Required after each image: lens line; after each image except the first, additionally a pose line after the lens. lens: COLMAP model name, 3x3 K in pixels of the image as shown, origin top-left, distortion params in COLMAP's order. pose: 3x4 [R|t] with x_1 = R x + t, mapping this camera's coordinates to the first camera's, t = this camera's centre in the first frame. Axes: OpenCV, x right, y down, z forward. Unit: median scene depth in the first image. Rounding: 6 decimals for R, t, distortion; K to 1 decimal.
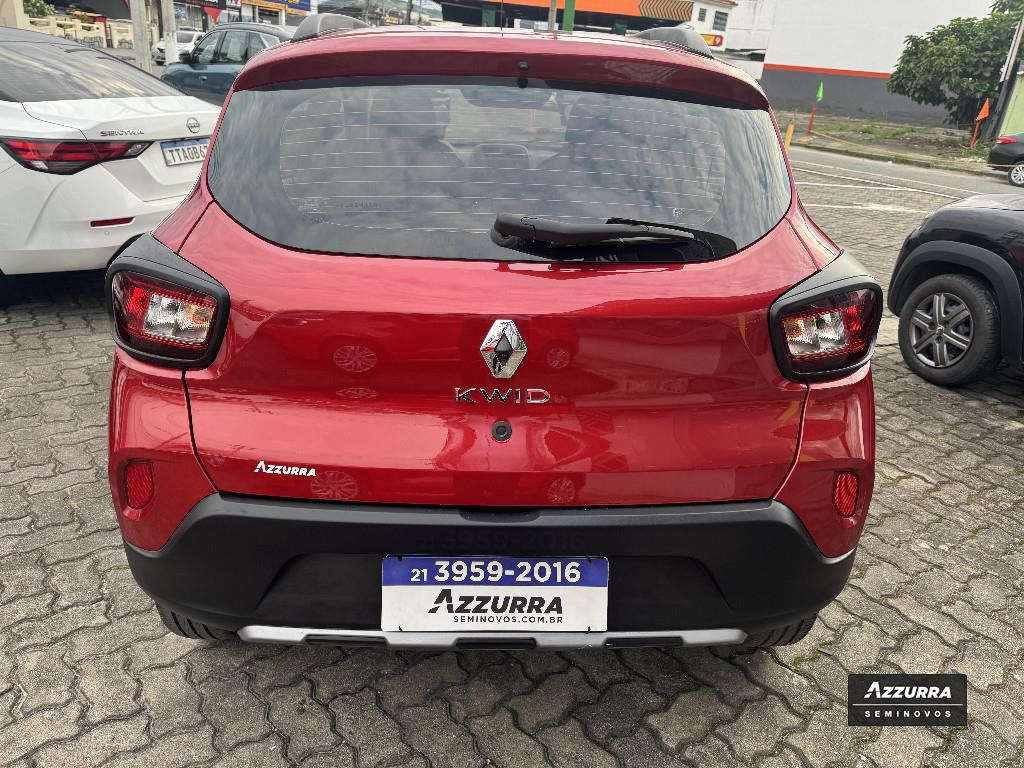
lens RADIAL K [[721.4, 0, 516.9], [0, 721.4, 381.9], [0, 0, 1]] dist [0.025200, -0.034817]
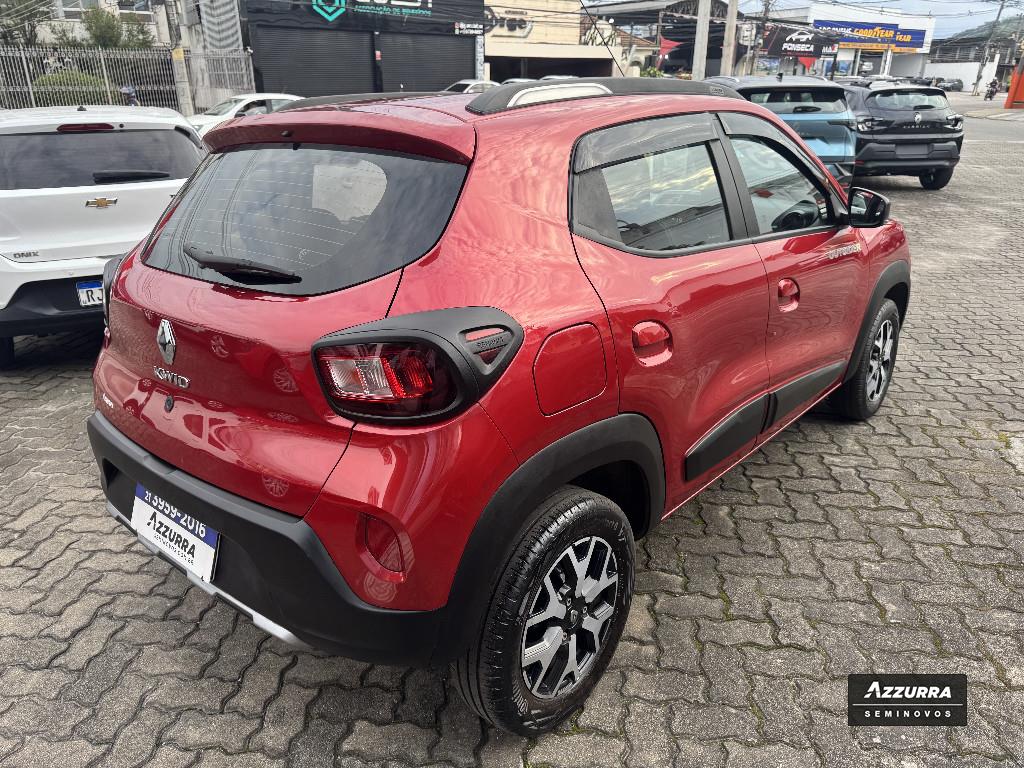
lens RADIAL K [[730.8, 0, 512.0], [0, 730.8, 384.0], [0, 0, 1]] dist [-0.011144, -0.008581]
pose [[0.734434, 0.170333, -0.656957, 0.592516], [-0.204826, 0.978486, 0.024717, -0.059271], [0.647034, 0.116409, 0.753522, 0.168813]]
